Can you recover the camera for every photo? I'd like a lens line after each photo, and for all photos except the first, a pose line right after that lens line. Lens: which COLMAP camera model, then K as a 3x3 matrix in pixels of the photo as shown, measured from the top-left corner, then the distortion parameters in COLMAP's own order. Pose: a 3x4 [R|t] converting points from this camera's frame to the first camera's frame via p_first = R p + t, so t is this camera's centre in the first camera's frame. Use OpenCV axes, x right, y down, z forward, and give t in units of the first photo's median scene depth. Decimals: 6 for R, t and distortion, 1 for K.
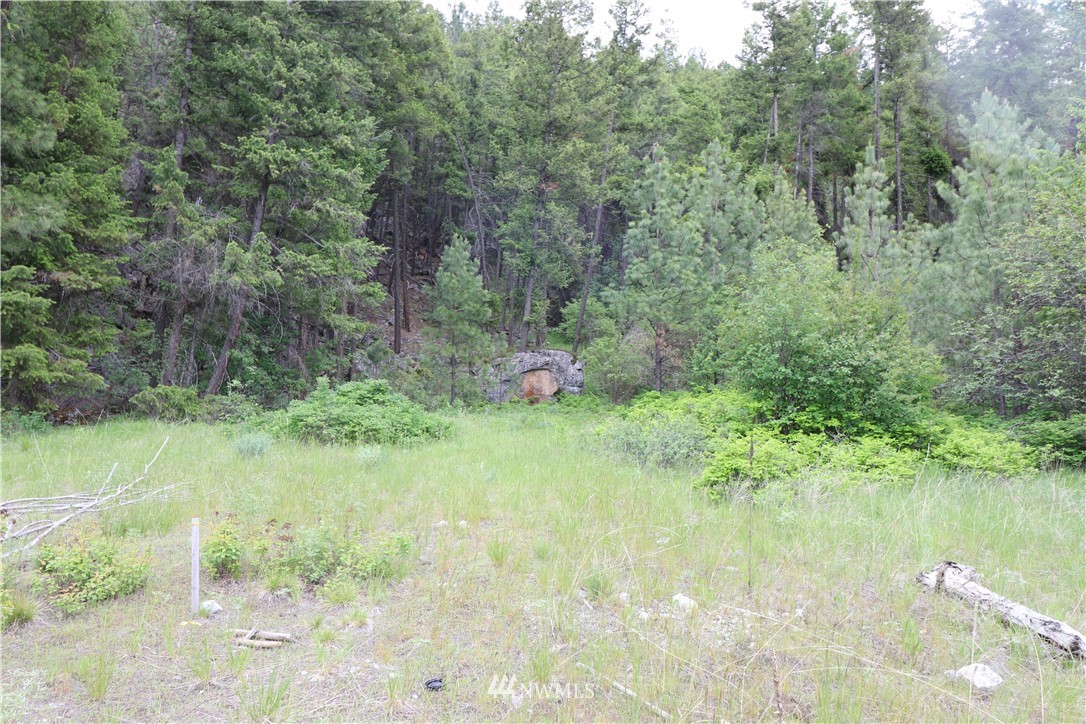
lens RADIAL K [[820.6, 0, 536.0], [0, 820.6, 361.8], [0, 0, 1]] dist [-0.002990, -0.007082]
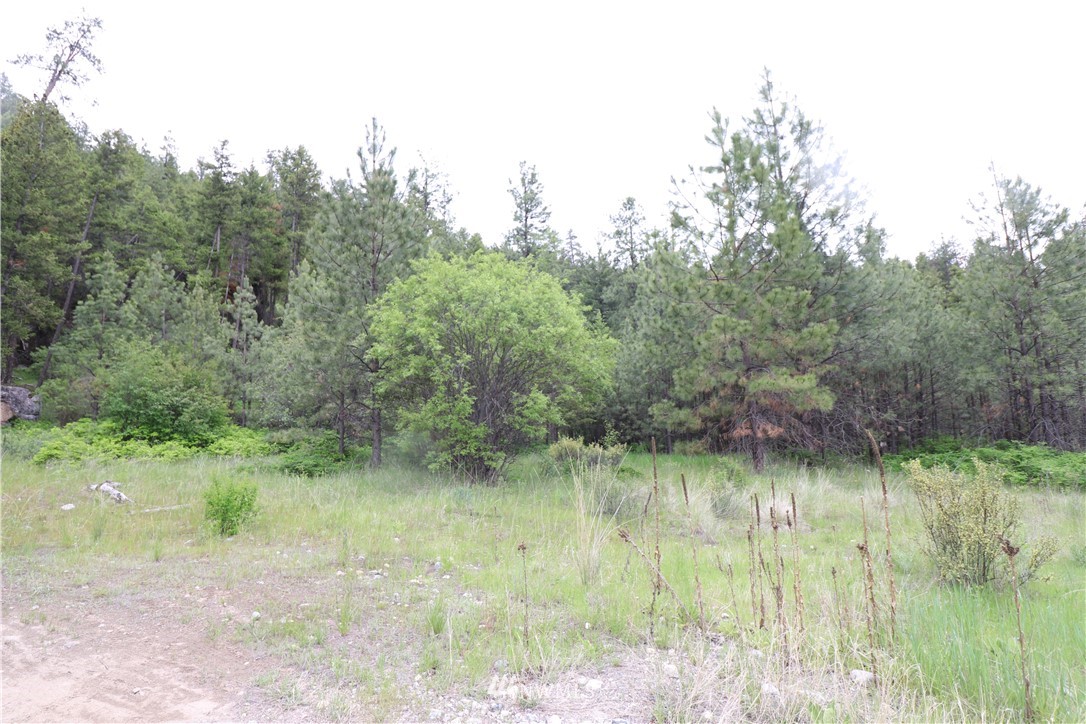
lens RADIAL K [[596.6, 0, 546.2], [0, 596.6, 364.4], [0, 0, 1]] dist [-0.016260, -0.000896]
pose [[0.761063, 0.058483, 0.646037, 0.106962], [-0.022456, 0.997706, -0.063863, -0.014758], [-0.648290, 0.034096, 0.760630, -0.458471]]
